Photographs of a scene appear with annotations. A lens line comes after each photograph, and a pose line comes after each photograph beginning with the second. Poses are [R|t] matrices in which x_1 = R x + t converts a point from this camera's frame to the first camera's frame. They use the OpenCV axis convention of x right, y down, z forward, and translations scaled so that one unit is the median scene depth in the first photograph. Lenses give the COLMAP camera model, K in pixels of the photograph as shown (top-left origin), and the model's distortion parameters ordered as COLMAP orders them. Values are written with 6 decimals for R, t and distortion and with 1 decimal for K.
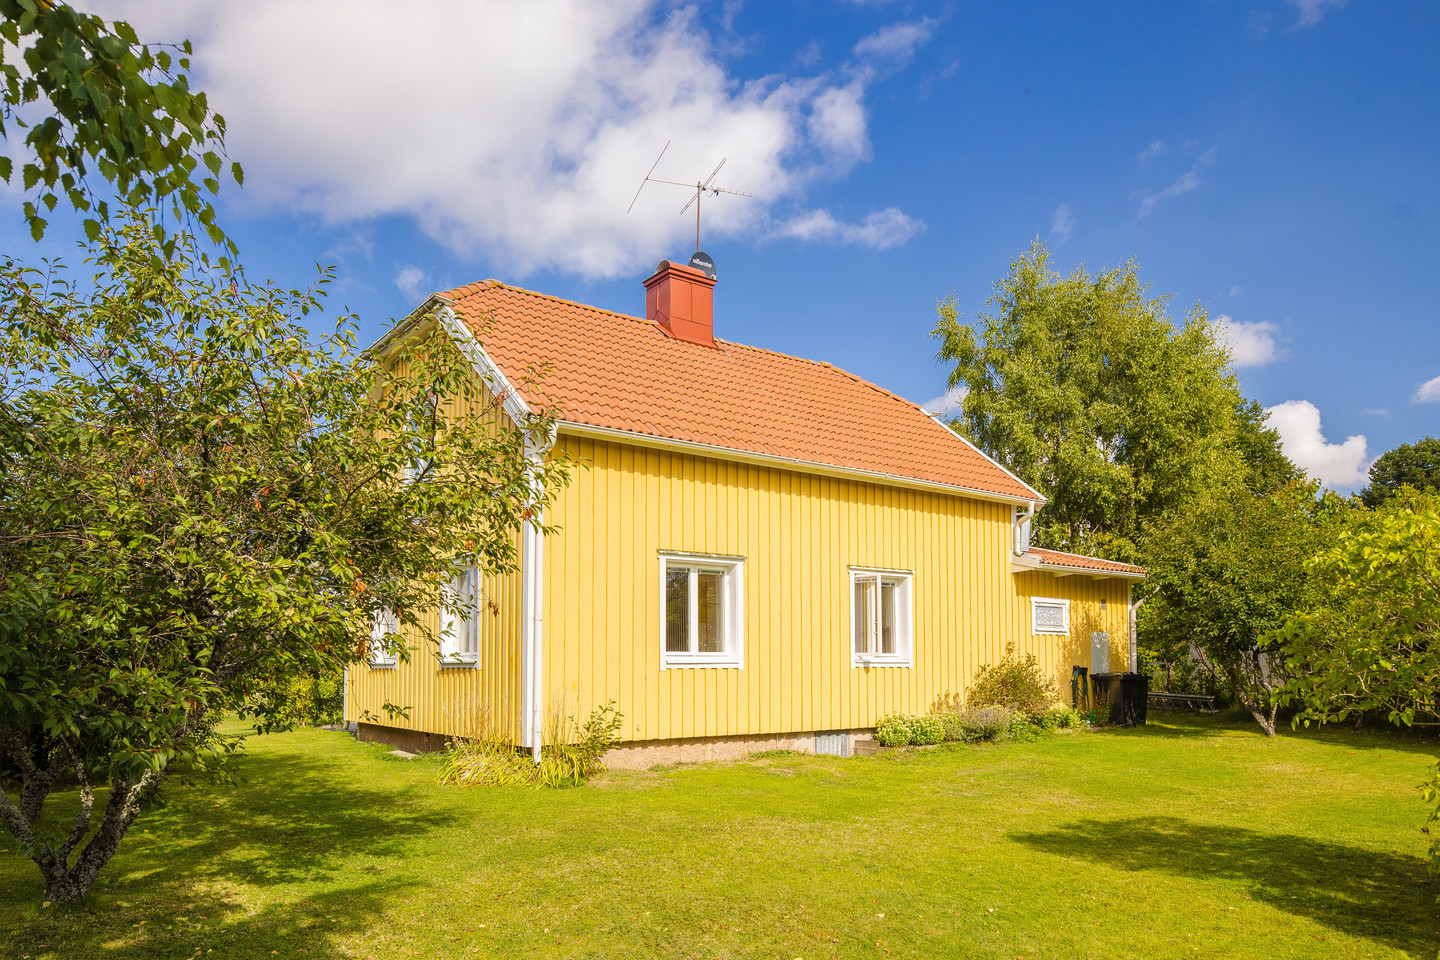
lens RADIAL K [[979.7, 0, 720.0], [0, 979.7, 480.0], [0, 0, 1]] dist [0.002841, 0.000022]
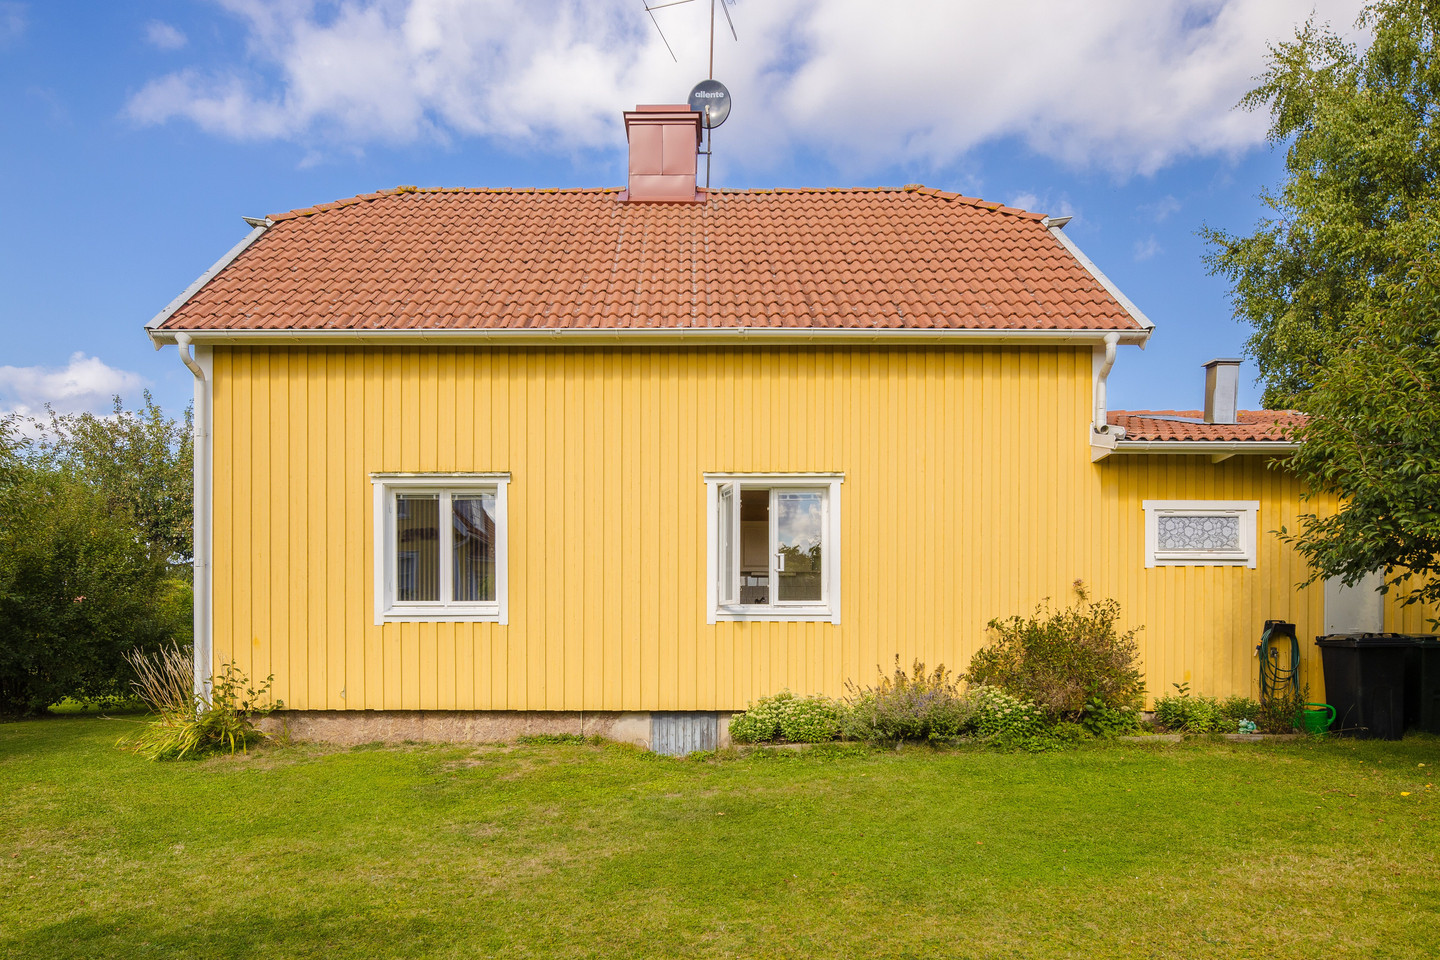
lens RADIAL K [[1104.1, 0, 720.0], [0, 1104.1, 480.0], [0, 0, 1]] dist [0.002510, -0.000927]
pose [[0.780068, -0.090421, -0.619127, 0.624876], [0.112637, 0.993631, -0.003198, 0.097832], [0.615473, -0.067242, 0.785284, 0.412852]]
